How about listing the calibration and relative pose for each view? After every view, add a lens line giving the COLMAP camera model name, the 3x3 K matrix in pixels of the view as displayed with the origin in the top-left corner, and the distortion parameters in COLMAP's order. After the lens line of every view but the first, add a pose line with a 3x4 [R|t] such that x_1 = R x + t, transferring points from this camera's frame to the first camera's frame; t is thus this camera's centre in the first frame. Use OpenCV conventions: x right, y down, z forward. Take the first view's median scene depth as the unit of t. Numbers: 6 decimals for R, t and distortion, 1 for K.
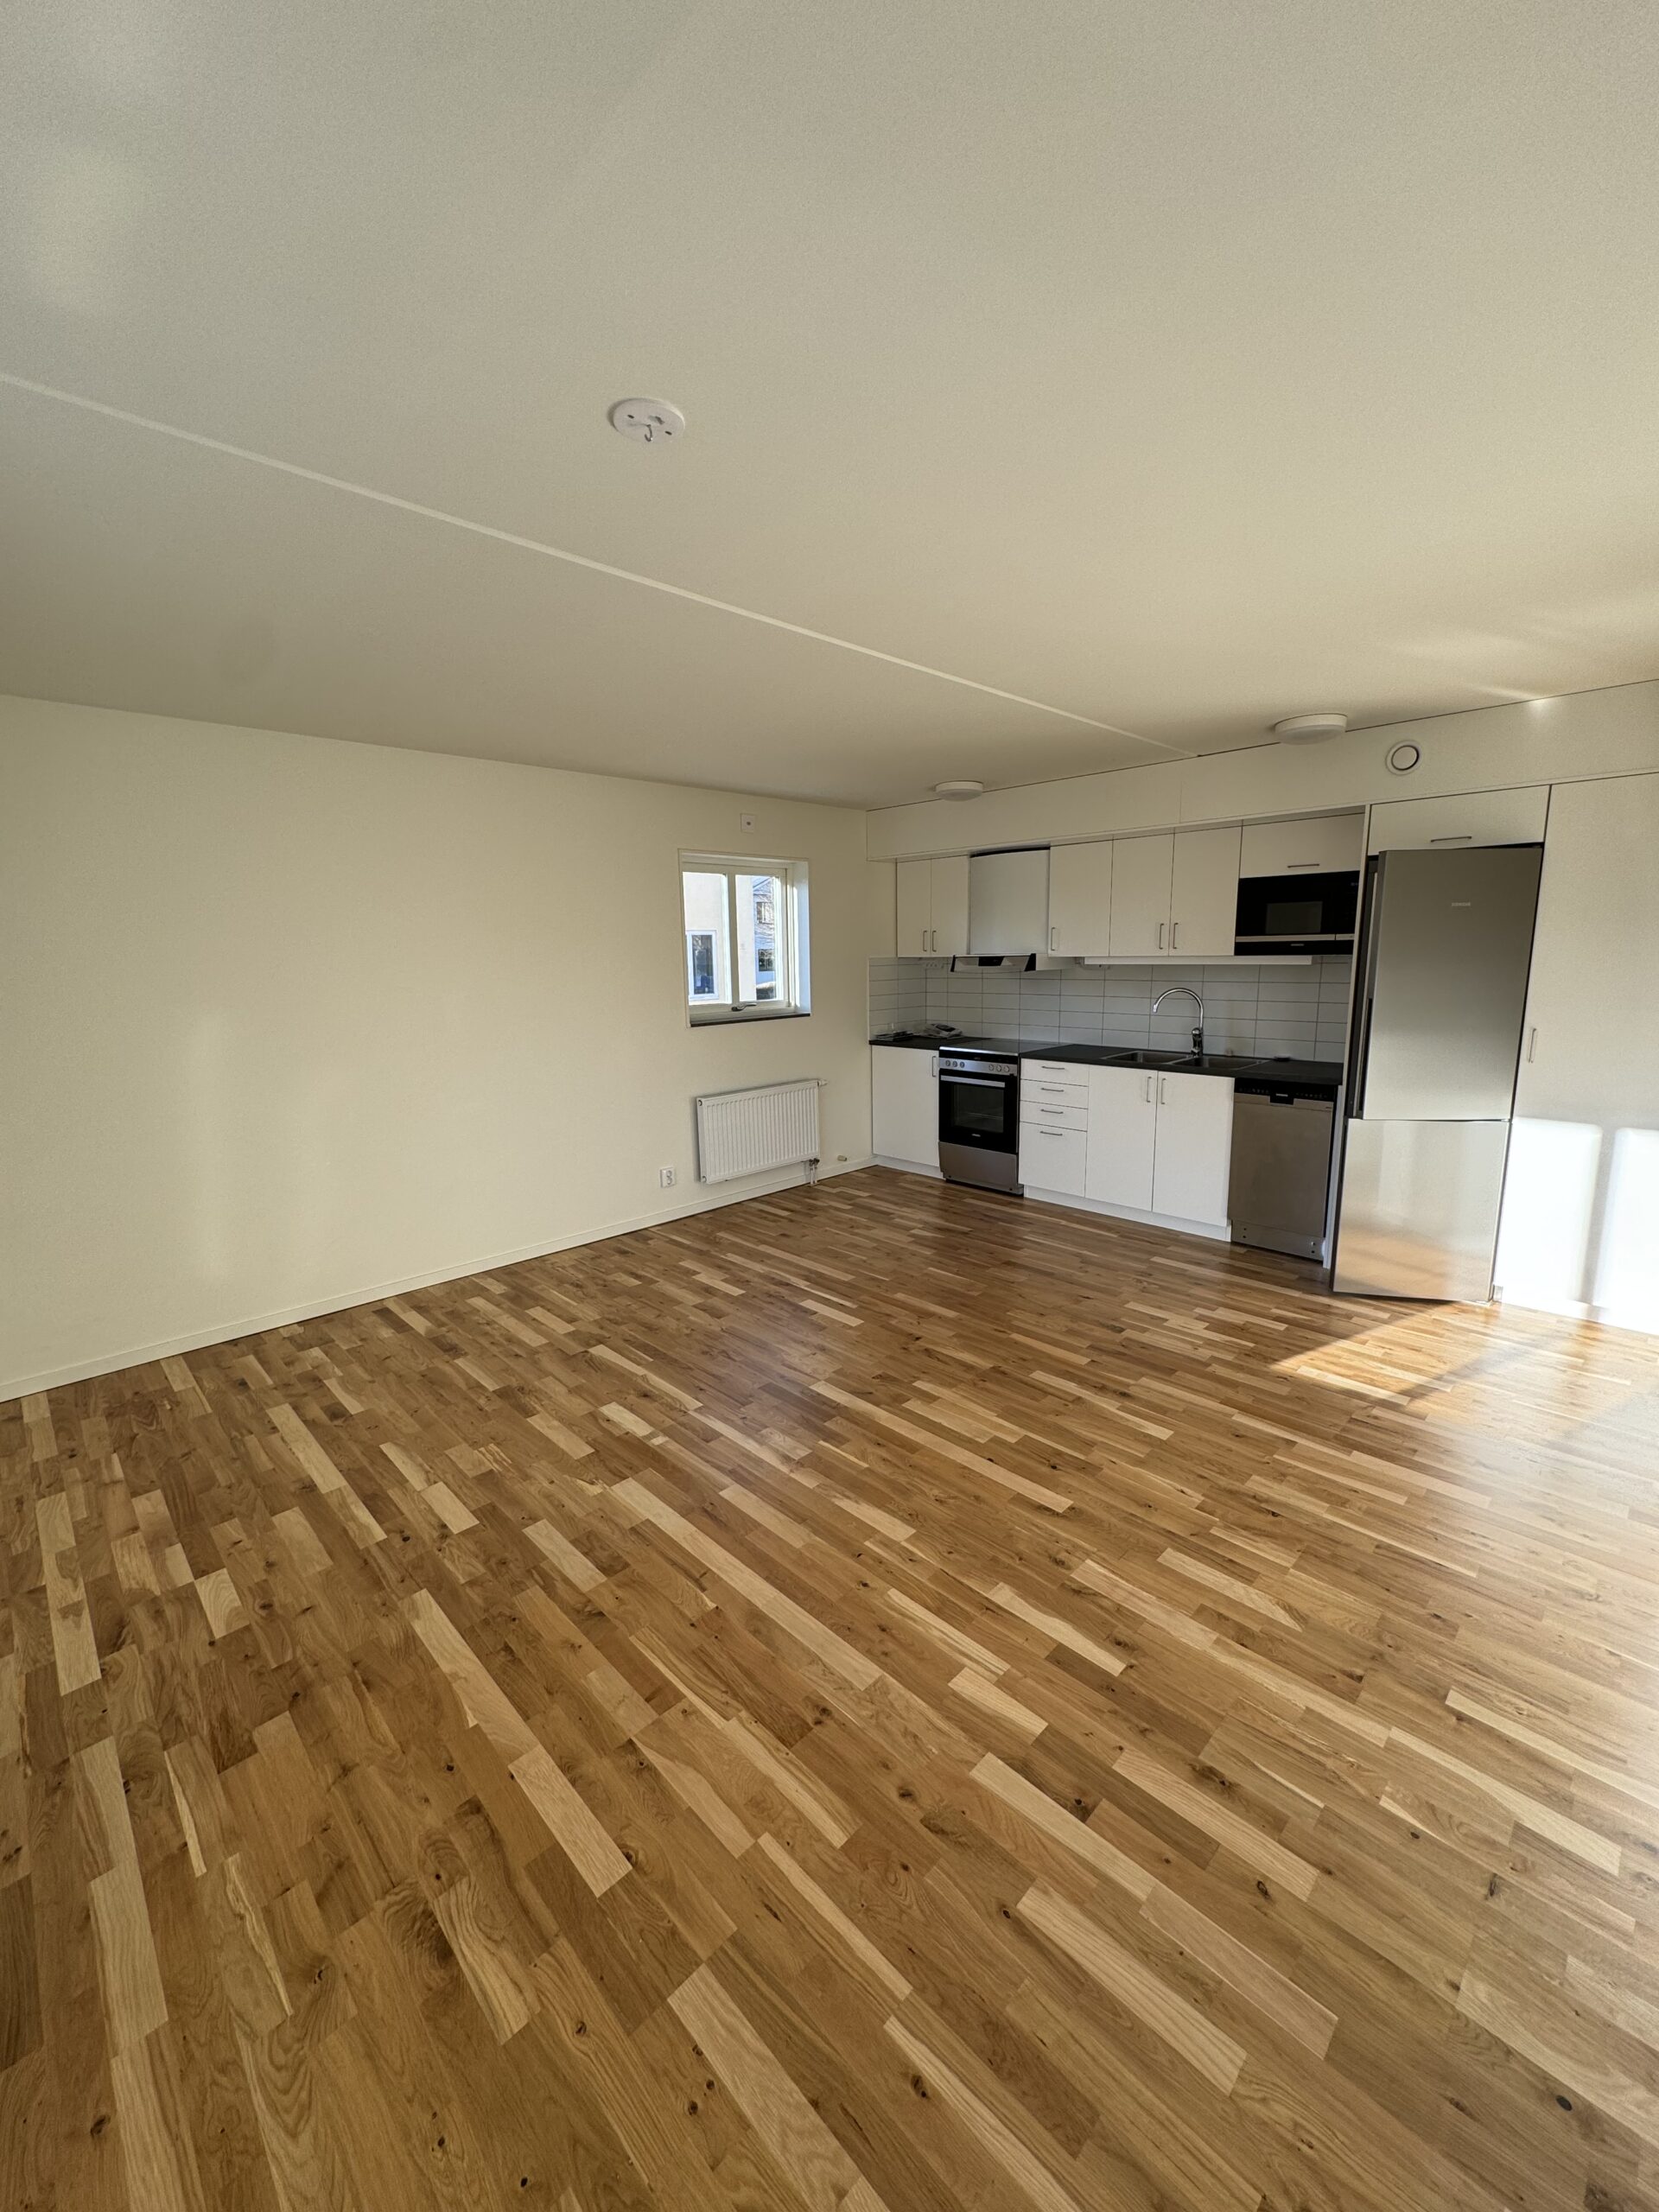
lens RADIAL K [[883.2, 0, 833.0], [0, 883.2, 1112.4], [0, 0, 1]] dist [-0.000879, -0.000019]
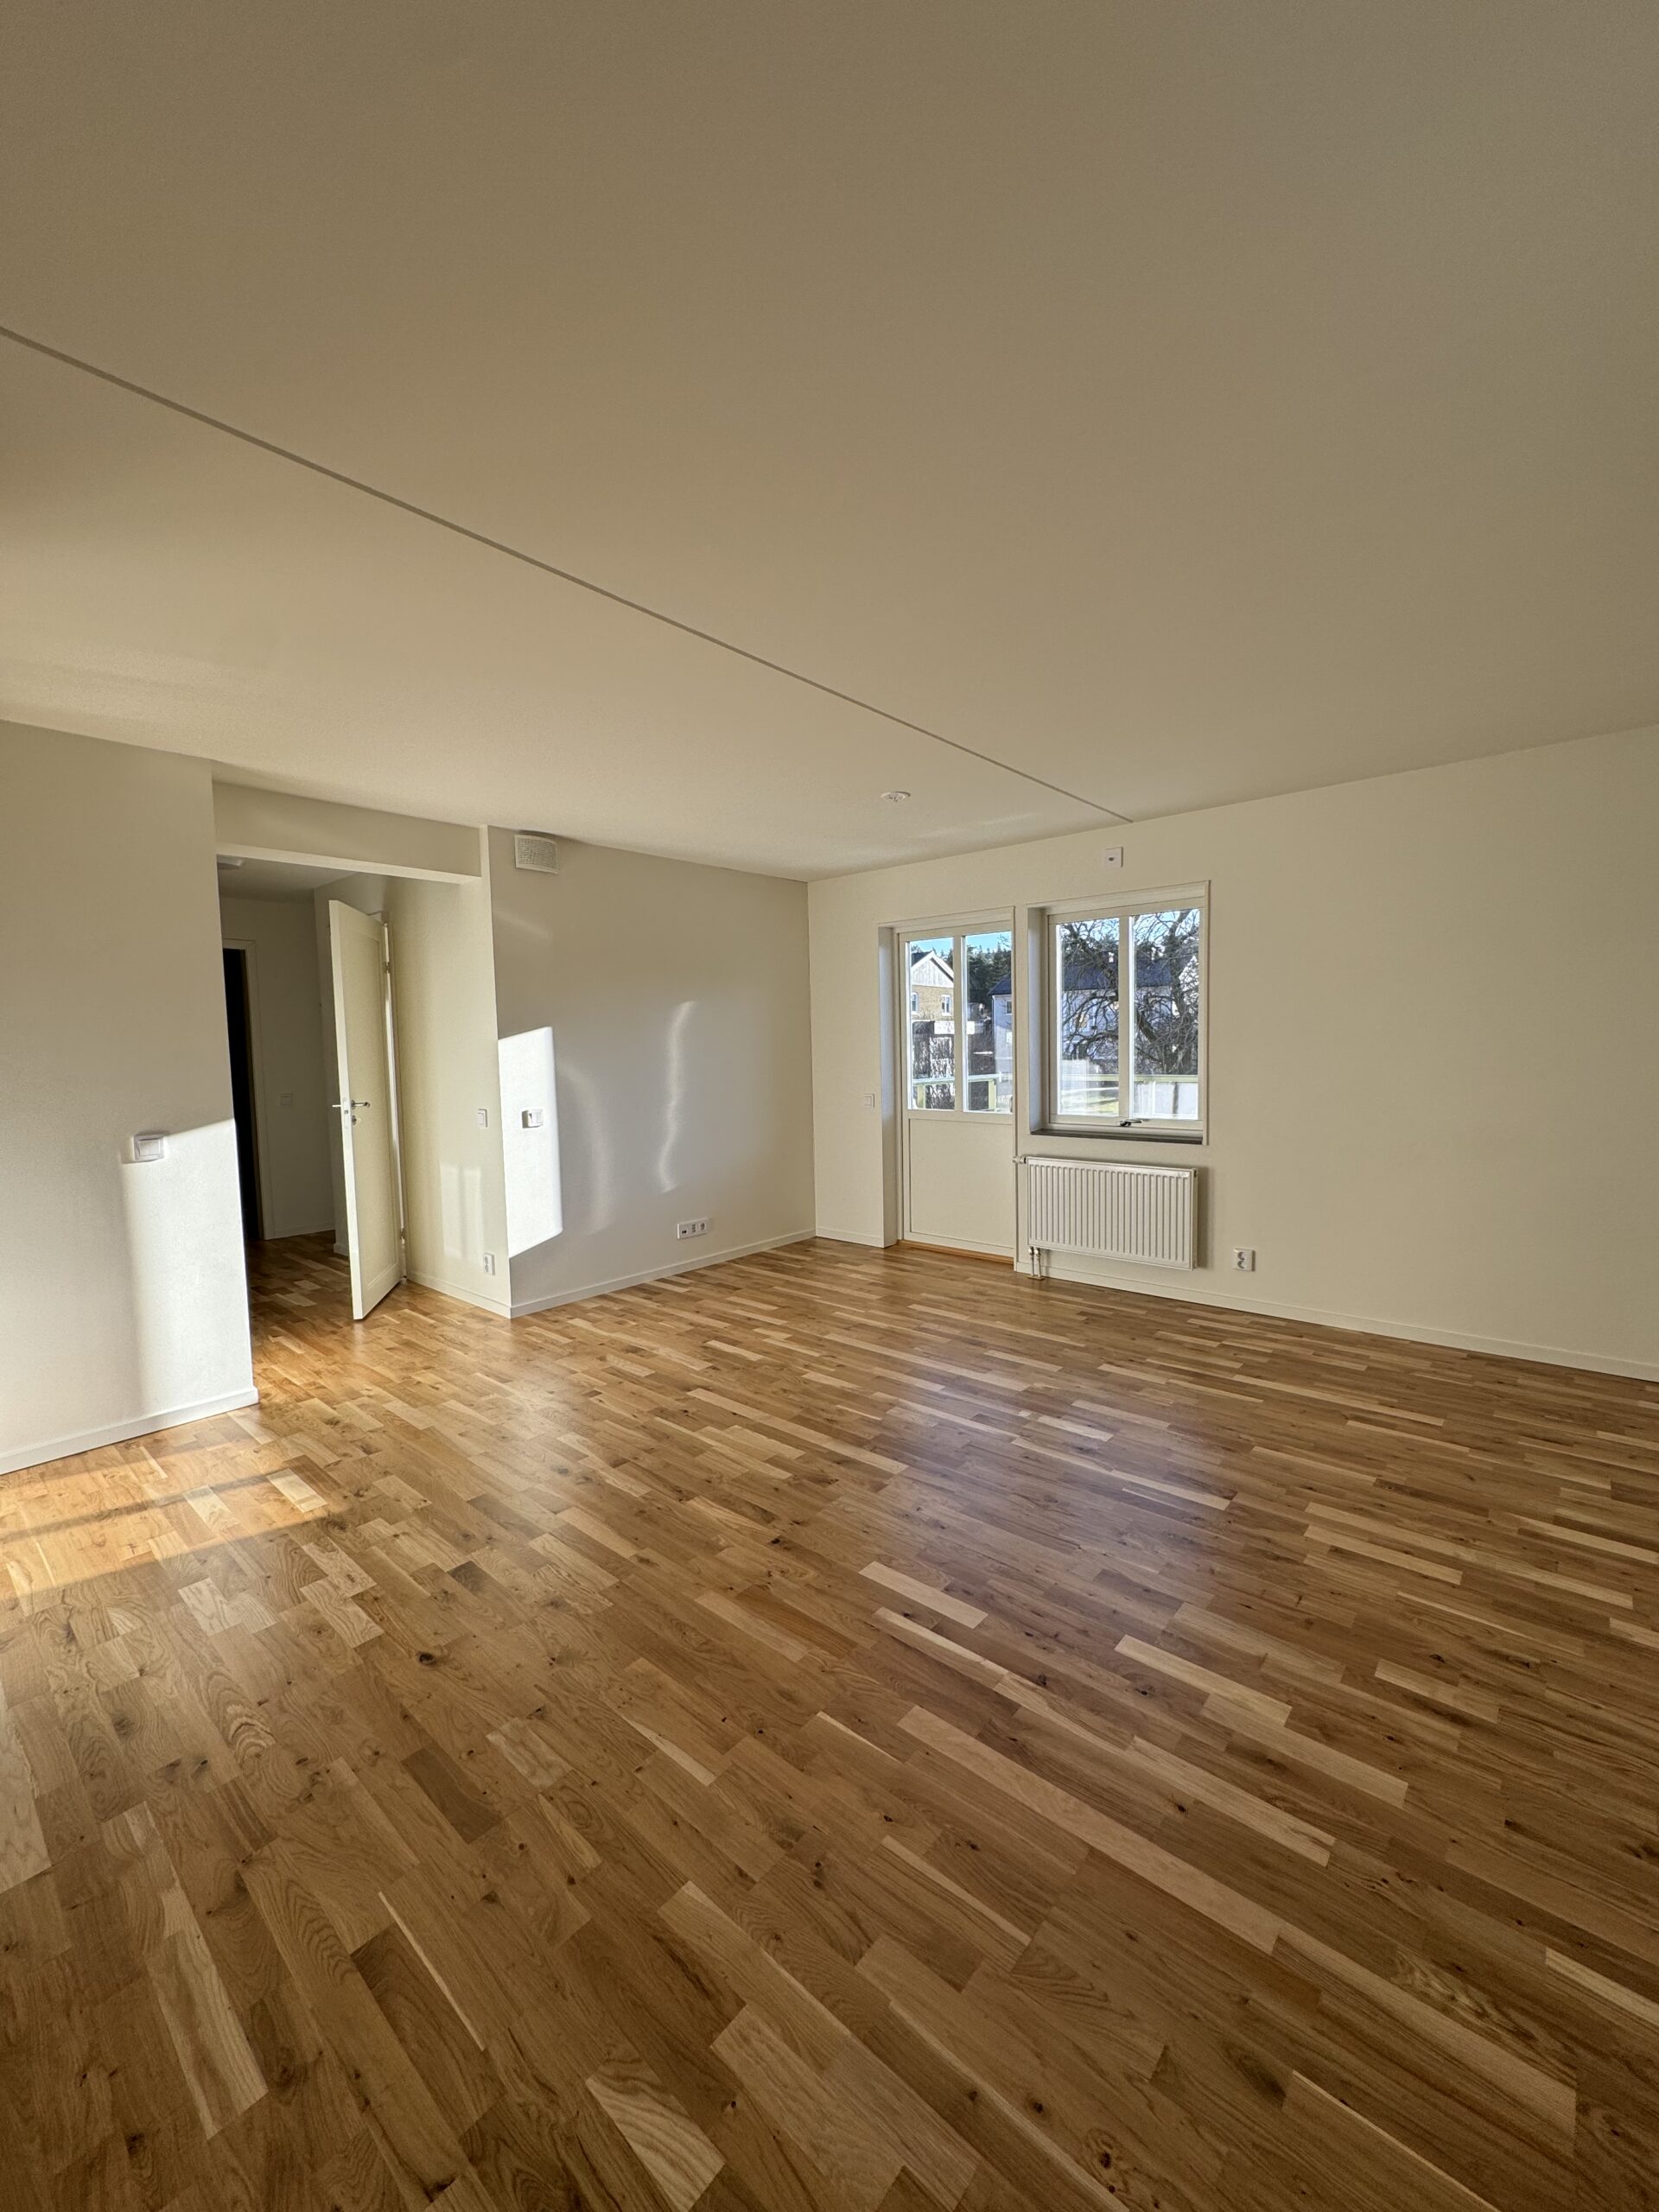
lens RADIAL K [[883.2, 0, 830.8], [0, 883.2, 1104.2], [0, 0, 1]] dist [-0.000879, -0.000019]
pose [[-0.996470, 0.045724, -0.070411, 0.101679], [0.026553, 0.967272, 0.252350, -0.280440], [0.079645, 0.249589, -0.965071, 1.850942]]
